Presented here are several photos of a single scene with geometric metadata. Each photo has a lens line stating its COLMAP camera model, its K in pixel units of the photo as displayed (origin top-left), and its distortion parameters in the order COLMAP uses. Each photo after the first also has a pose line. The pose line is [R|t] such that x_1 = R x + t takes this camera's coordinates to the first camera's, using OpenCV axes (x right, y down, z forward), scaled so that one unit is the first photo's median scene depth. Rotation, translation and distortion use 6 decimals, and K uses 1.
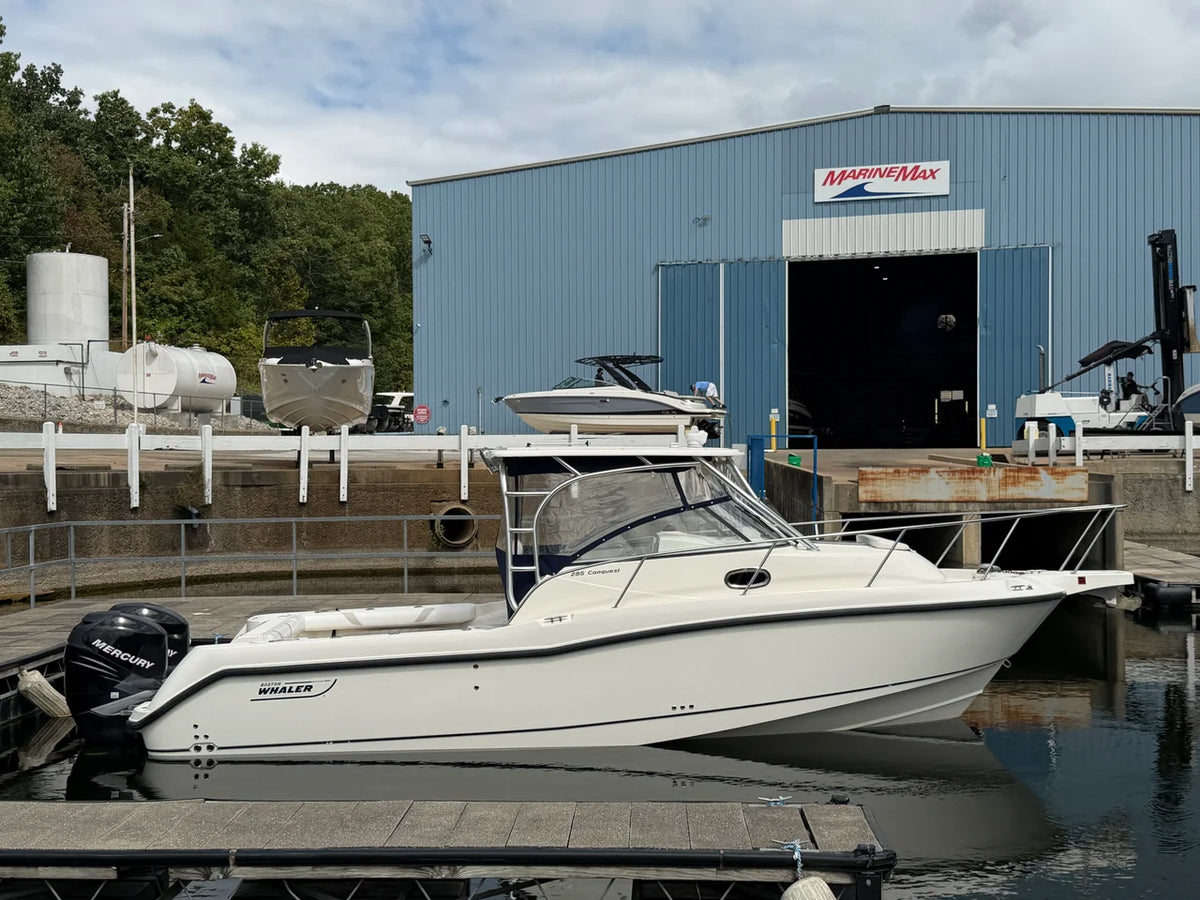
lens RADIAL K [[1507.9, 0, 605.8], [0, 1507.9, 469.0], [0, 0, 1]] dist [0.145534, 0.000000]
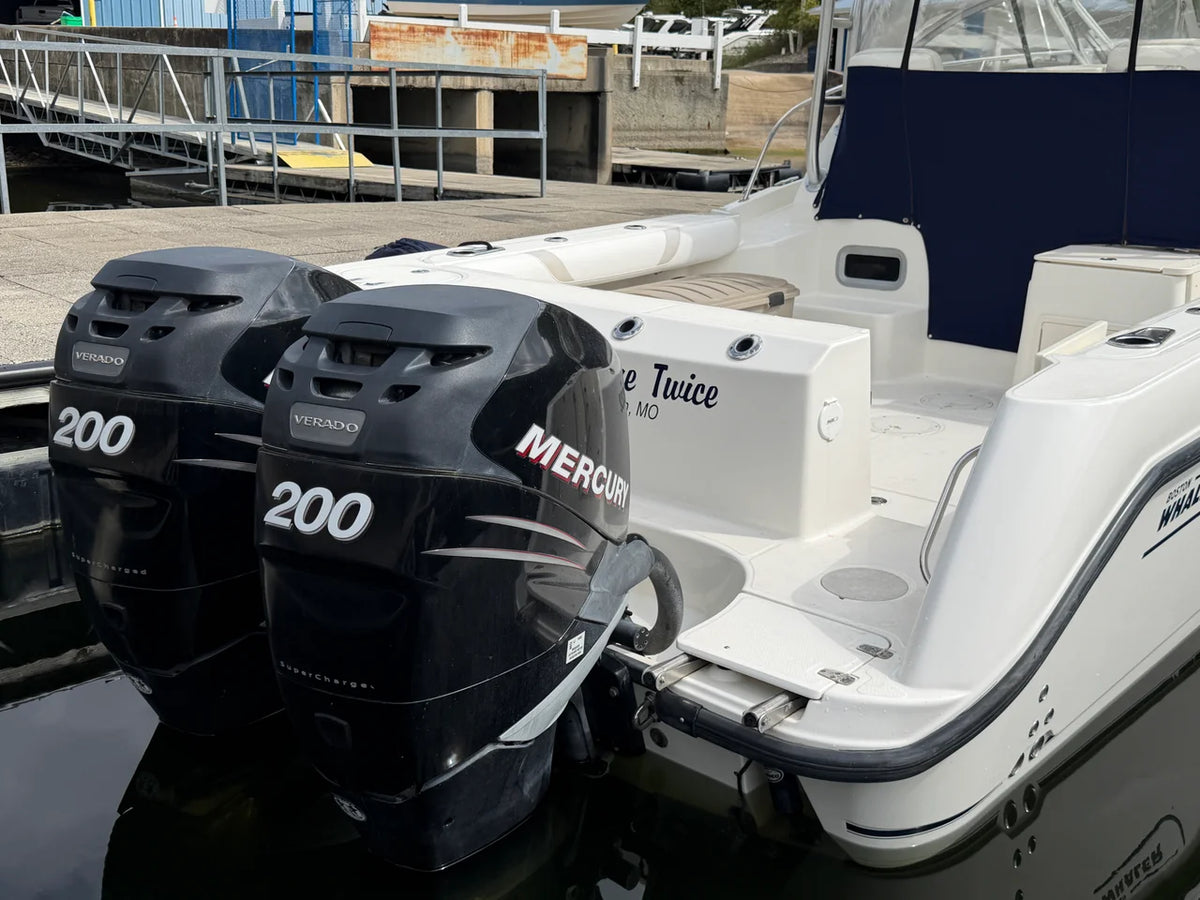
lens RADIAL K [[1293.6, 0, 616.9], [0, 1293.6, 484.2], [0, 0, 1]] dist [0.079031, 0.000000]
pose [[0.686667, -0.189945, 0.701719, -0.235192], [-0.018238, 0.960458, 0.277829, 0.036027], [-0.726743, -0.203574, 0.656050, 0.455878]]
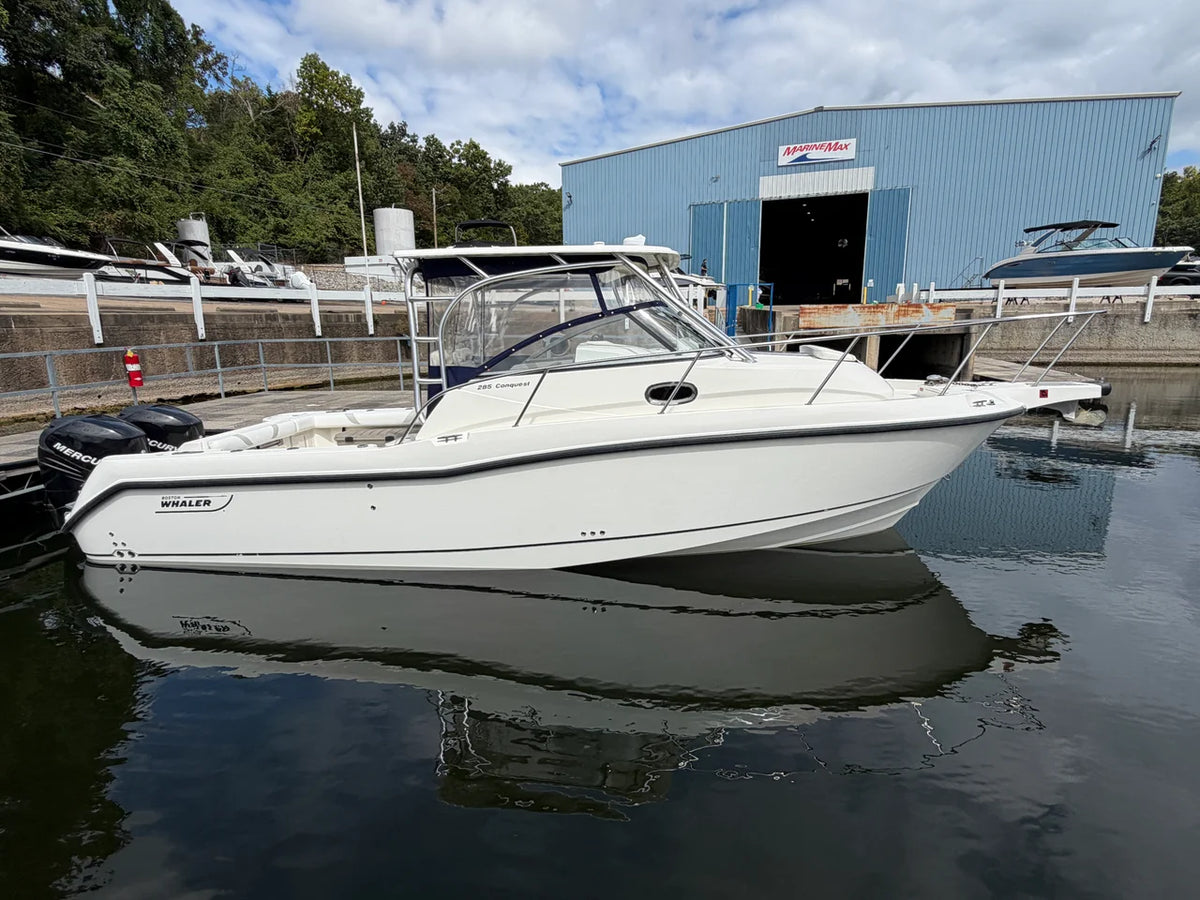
lens RADIAL K [[648.0, 0, 591.7], [0, 648.0, 451.7], [0, 0, 1]] dist [0.005551, -0.000823]
pose [[0.991410, 0.020365, -0.129193, 0.050477], [0.005125, 0.980994, 0.193970, 0.016356], [0.130688, -0.192966, 0.972463, 0.316932]]
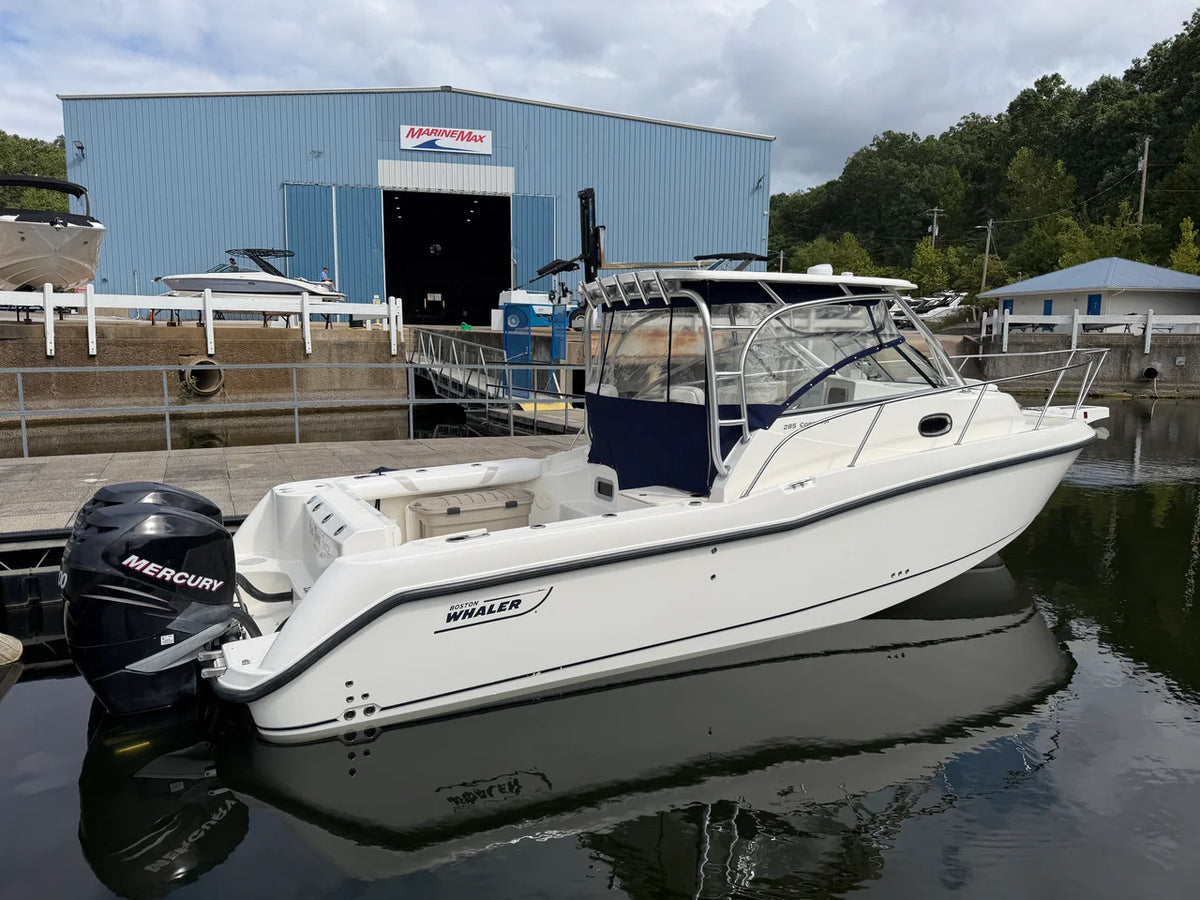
lens RADIAL K [[872.7, 0, 599.8], [0, 872.7, 452.6], [0, 0, 1]] dist [0.057228, -0.053600]
pose [[0.892179, -0.044767, 0.449457, -0.167860], [-0.010335, 0.992792, 0.119400, 0.014212], [-0.451563, -0.111171, 0.885286, 0.319852]]
